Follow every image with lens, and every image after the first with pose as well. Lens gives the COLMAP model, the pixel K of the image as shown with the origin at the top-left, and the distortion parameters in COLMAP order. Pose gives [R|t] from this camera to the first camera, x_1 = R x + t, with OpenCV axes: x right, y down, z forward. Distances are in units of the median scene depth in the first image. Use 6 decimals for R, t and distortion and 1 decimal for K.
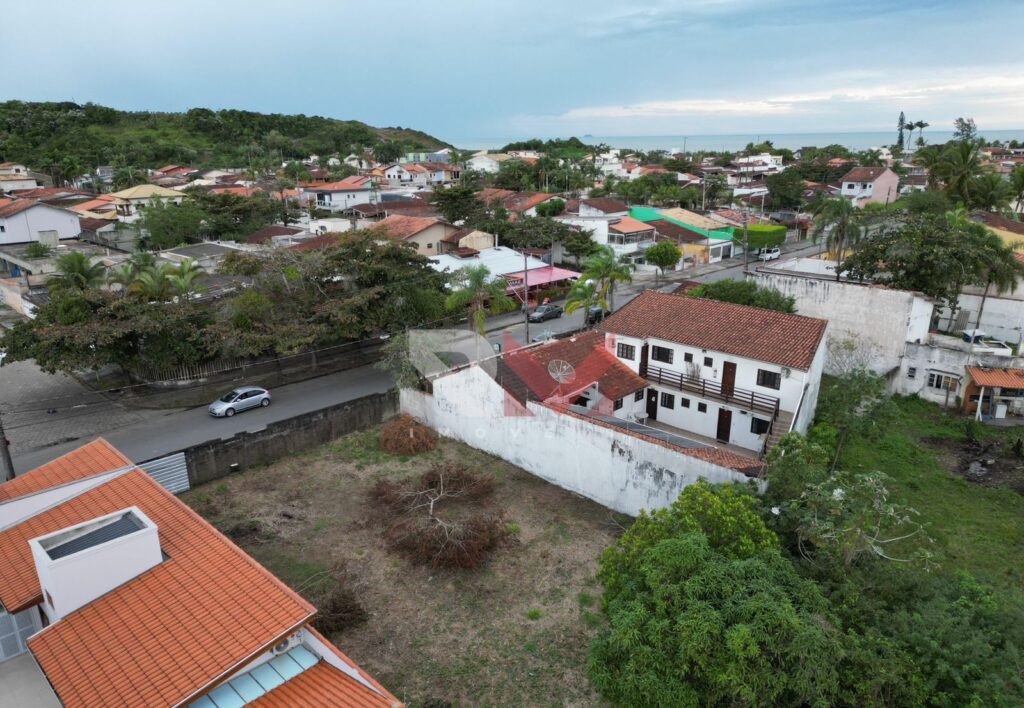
lens RADIAL K [[714.7, 0, 511.6], [0, 714.7, 378.8], [0, 0, 1]] dist [0.073597, -0.070313]
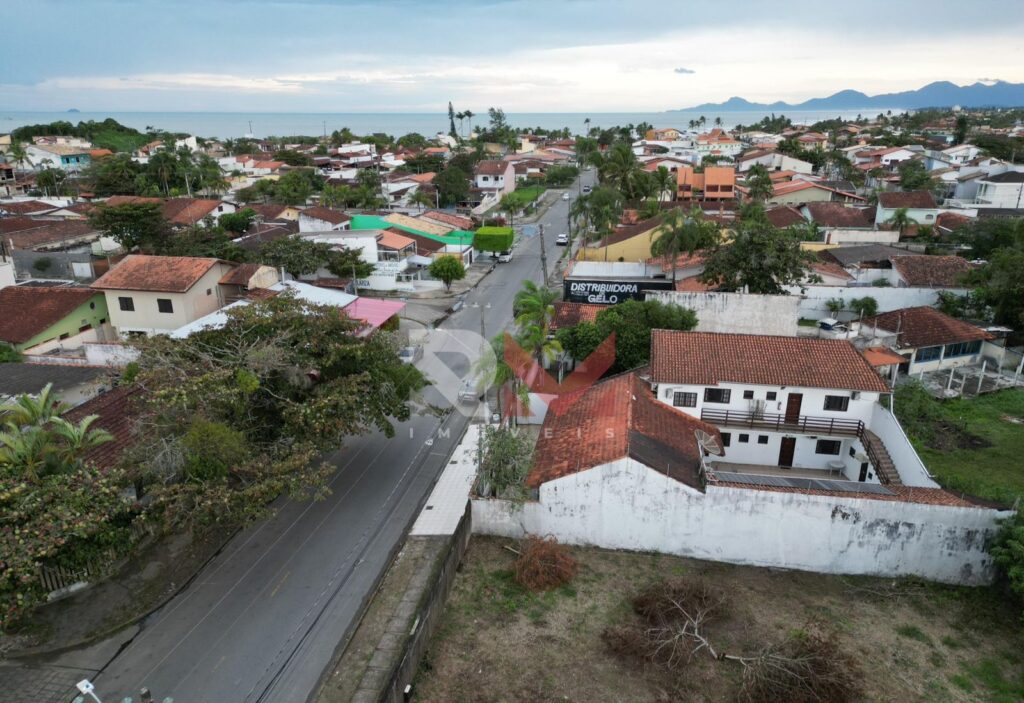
lens RADIAL K [[715.3, 0, 510.8], [0, 715.3, 376.3], [0, 0, 1]] dist [0.076967, -0.076315]
pose [[0.815963, -0.191191, 0.545574, -0.552680], [0.178356, 0.980948, 0.077013, -0.185105], [-0.549903, 0.034467, 0.834517, 0.318899]]
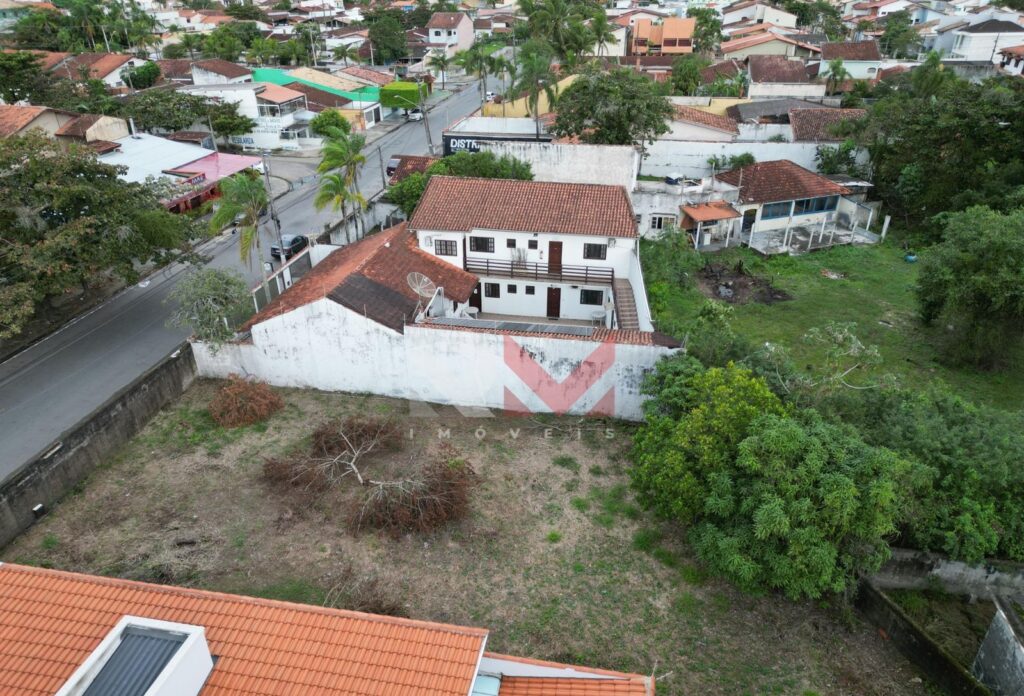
lens RADIAL K [[711.8, 0, 512.6], [0, 711.8, 382.4], [0, 0, 1]] dist [0.083775, -0.086967]
pose [[0.828959, -0.276127, 0.486396, -0.274549], [0.177792, 0.954622, 0.238930, -0.078167], [-0.530299, -0.111585, 0.840435, 0.137941]]
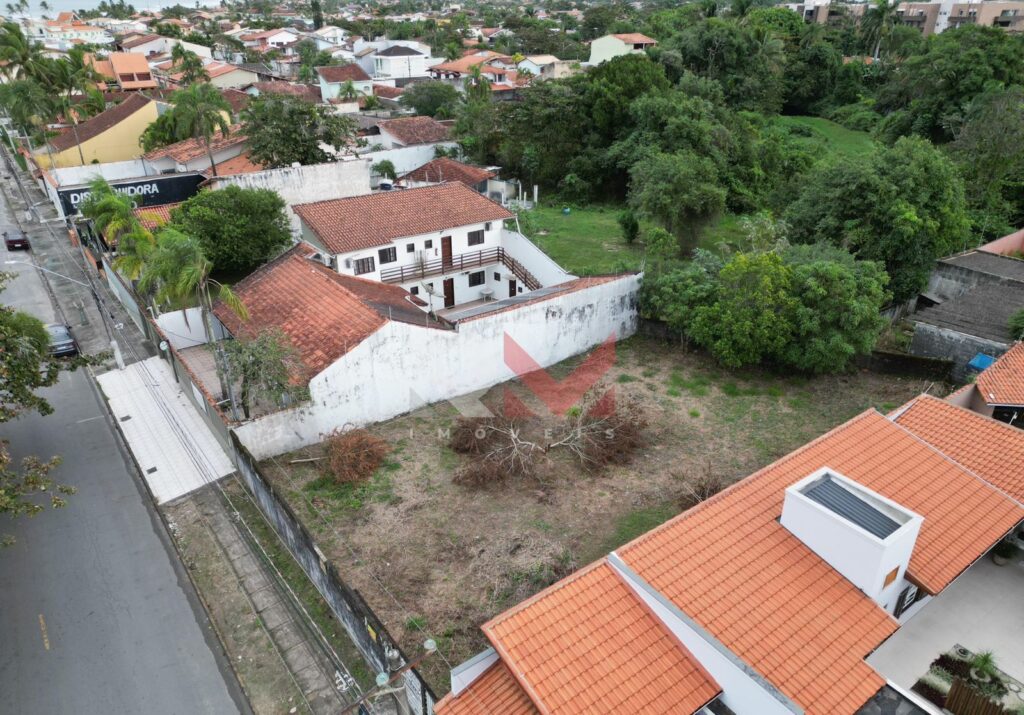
lens RADIAL K [[709.5, 0, 513.5], [0, 709.5, 385.6], [0, 0, 1]] dist [0.079208, -0.077337]
pose [[0.146907, -0.460913, 0.875201, -0.714637], [0.317437, 0.859969, 0.399608, -0.217465], [-0.936831, 0.219116, 0.272647, 0.587581]]
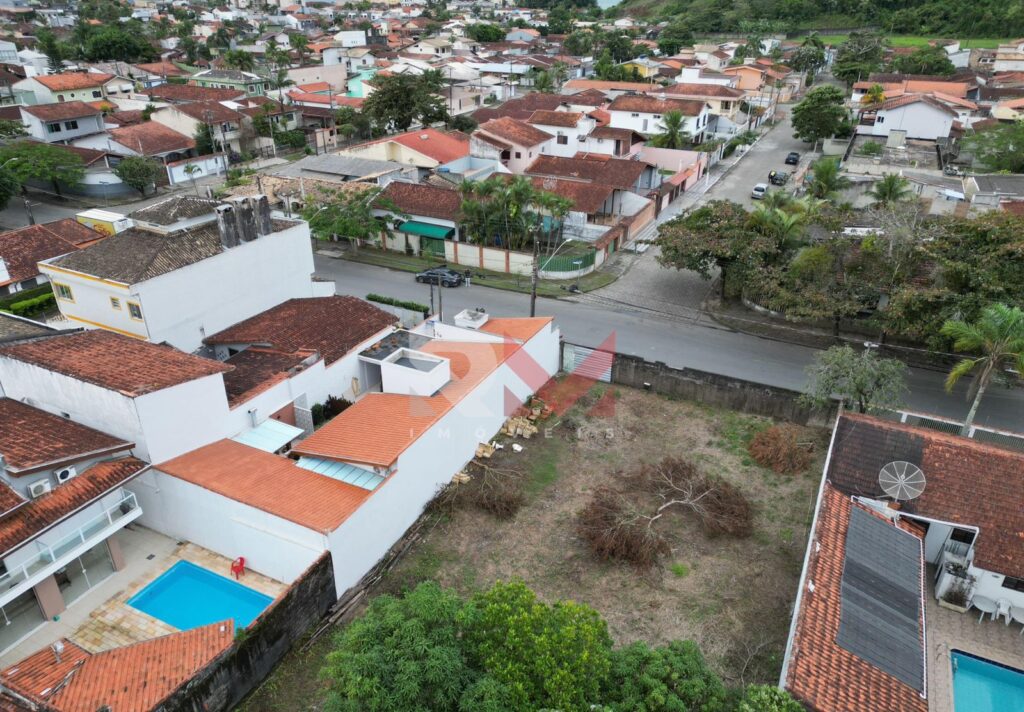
lens RADIAL K [[714.7, 0, 511.6], [0, 714.7, 380.8], [0, 0, 1]] dist [0.073597, -0.070313]
pose [[0.313875, 0.463773, -0.828491, 0.457714], [-0.314671, 0.874083, 0.370082, -0.221382], [0.895804, 0.144543, 0.420289, 0.271835]]
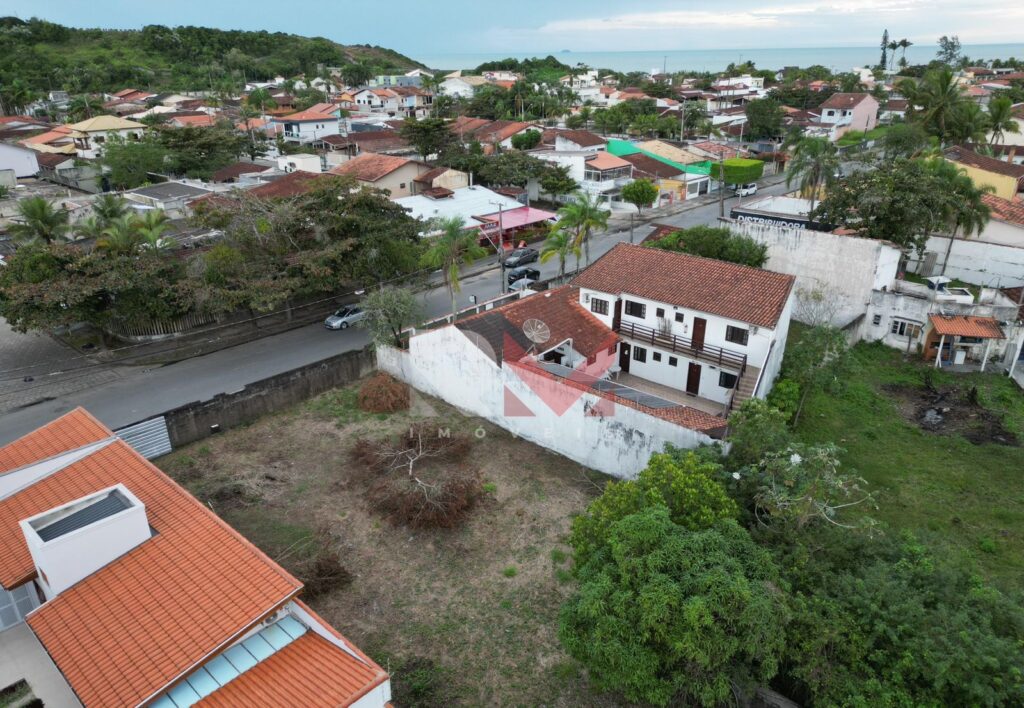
lens RADIAL K [[714.7, 0, 511.6], [0, 714.7, 378.8], [0, 0, 1]] dist [0.073597, -0.070313]
pose [[0.999491, -0.013974, 0.028672, 0.004619], [0.011024, 0.994867, 0.100585, -0.039432], [-0.029931, -0.100217, 0.994515, -0.014865]]
